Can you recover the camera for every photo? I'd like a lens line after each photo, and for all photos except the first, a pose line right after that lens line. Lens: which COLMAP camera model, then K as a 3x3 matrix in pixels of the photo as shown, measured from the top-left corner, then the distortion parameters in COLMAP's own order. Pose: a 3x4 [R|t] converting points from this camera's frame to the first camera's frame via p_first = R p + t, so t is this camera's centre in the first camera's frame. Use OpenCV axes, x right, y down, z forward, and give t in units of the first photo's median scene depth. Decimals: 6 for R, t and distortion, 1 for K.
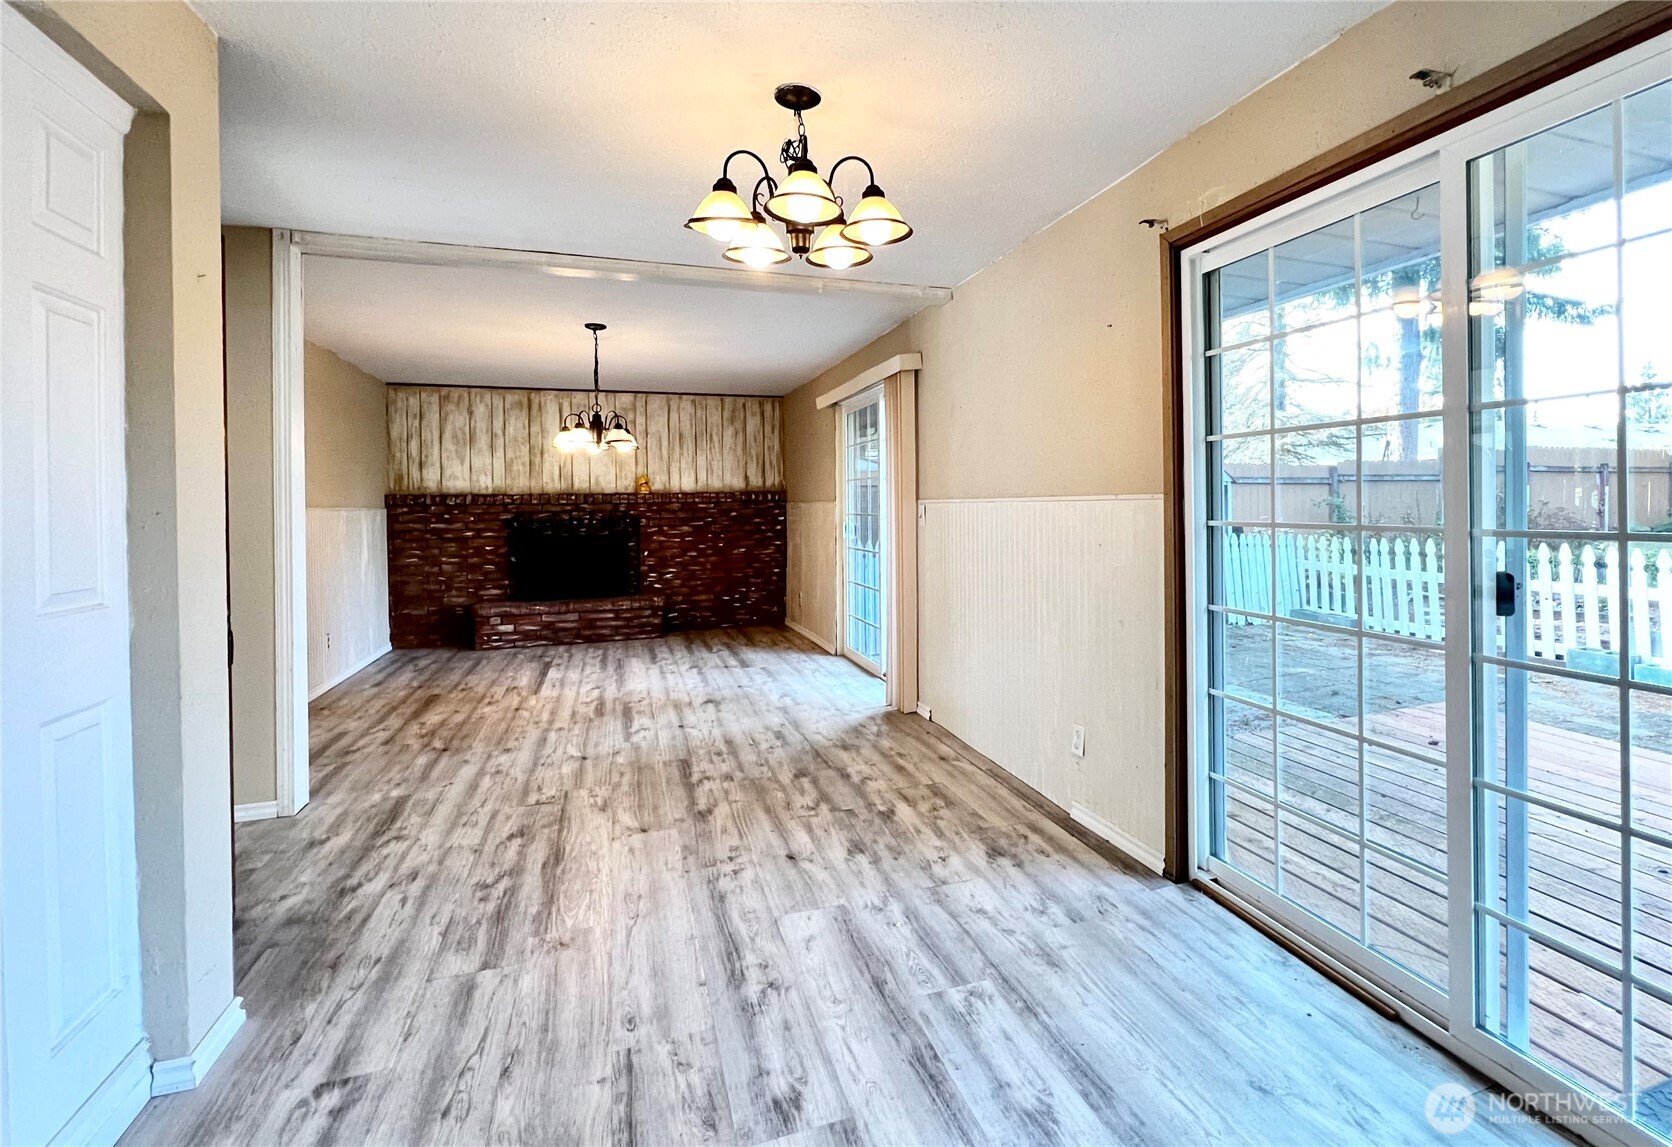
lens RADIAL K [[674.7, 0, 840.1], [0, 674.7, 507.8], [0, 0, 1]] dist [-0.000030, -0.000025]
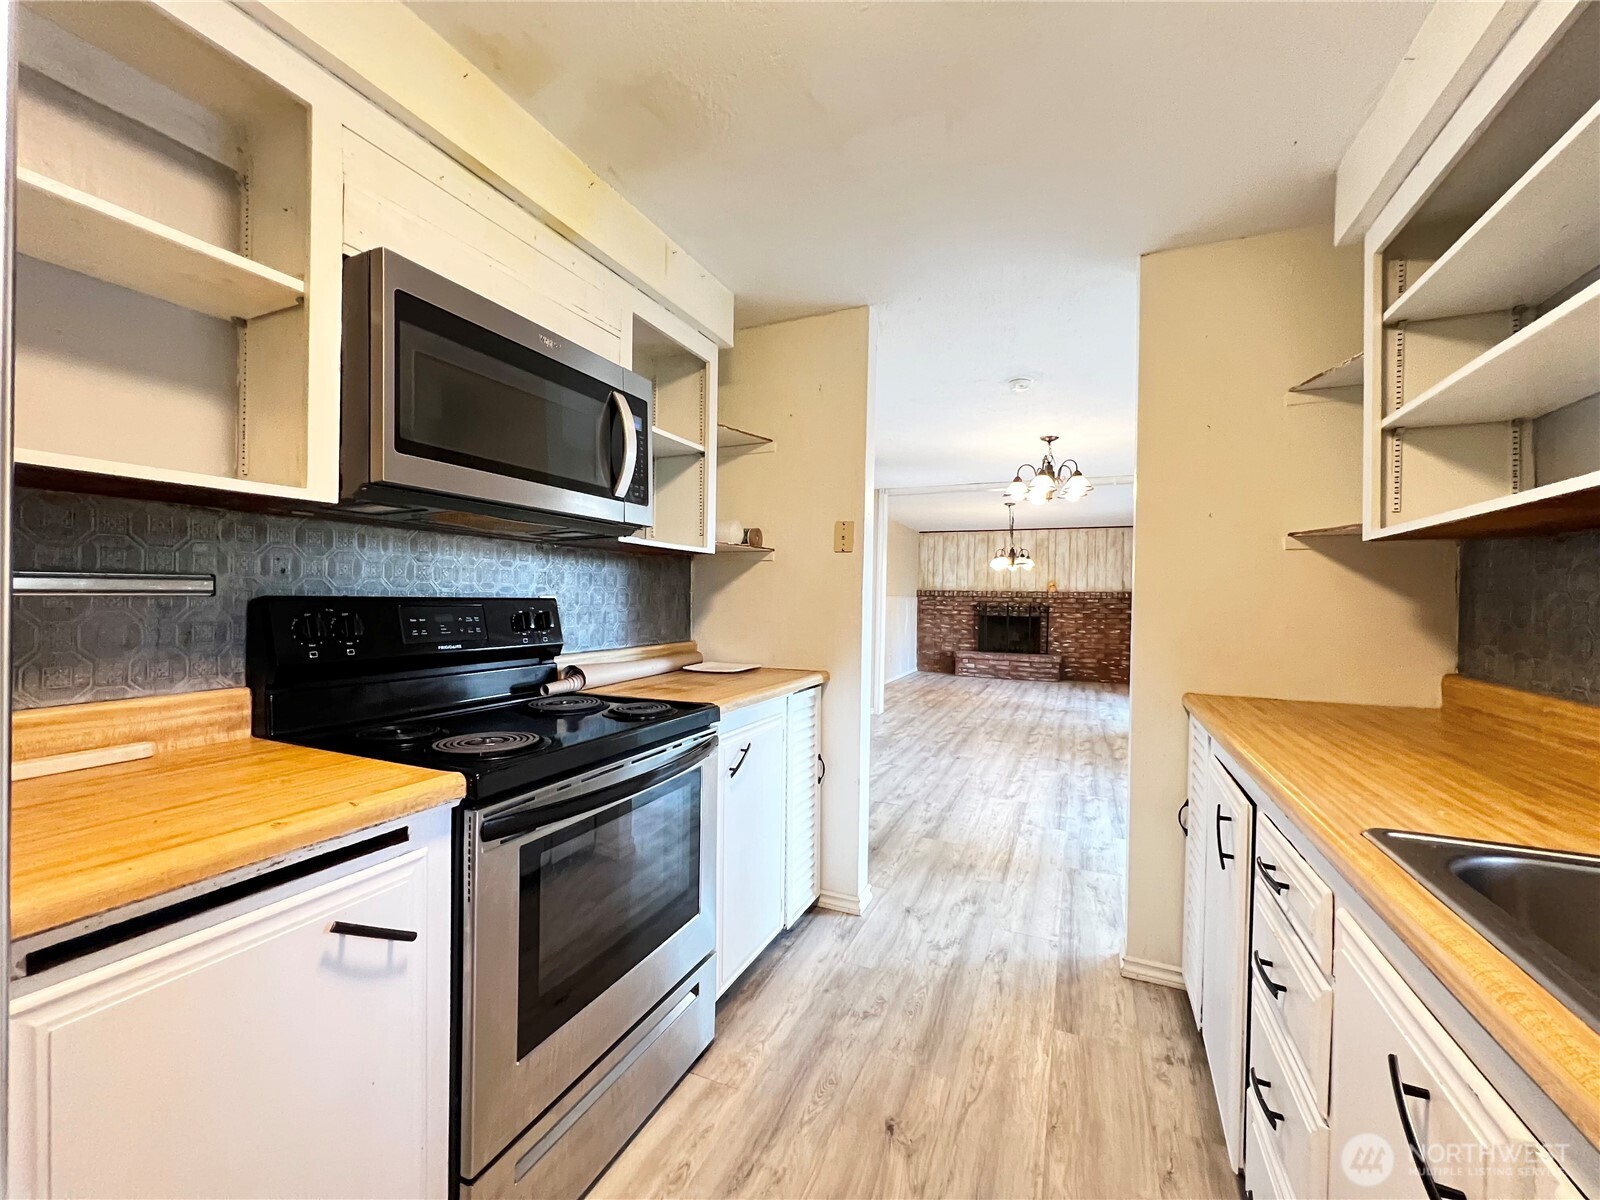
lens RADIAL K [[639.4, 0, 800.0], [0, 639.4, 600.0], [0, 0, 1]] dist [-0.000729, -0.000092]
pose [[0.701627, 0.026877, -0.712037, 0.395698], [-0.027524, 0.999565, 0.010608, -0.002337], [0.712012, 0.012156, 0.702062, -0.525022]]
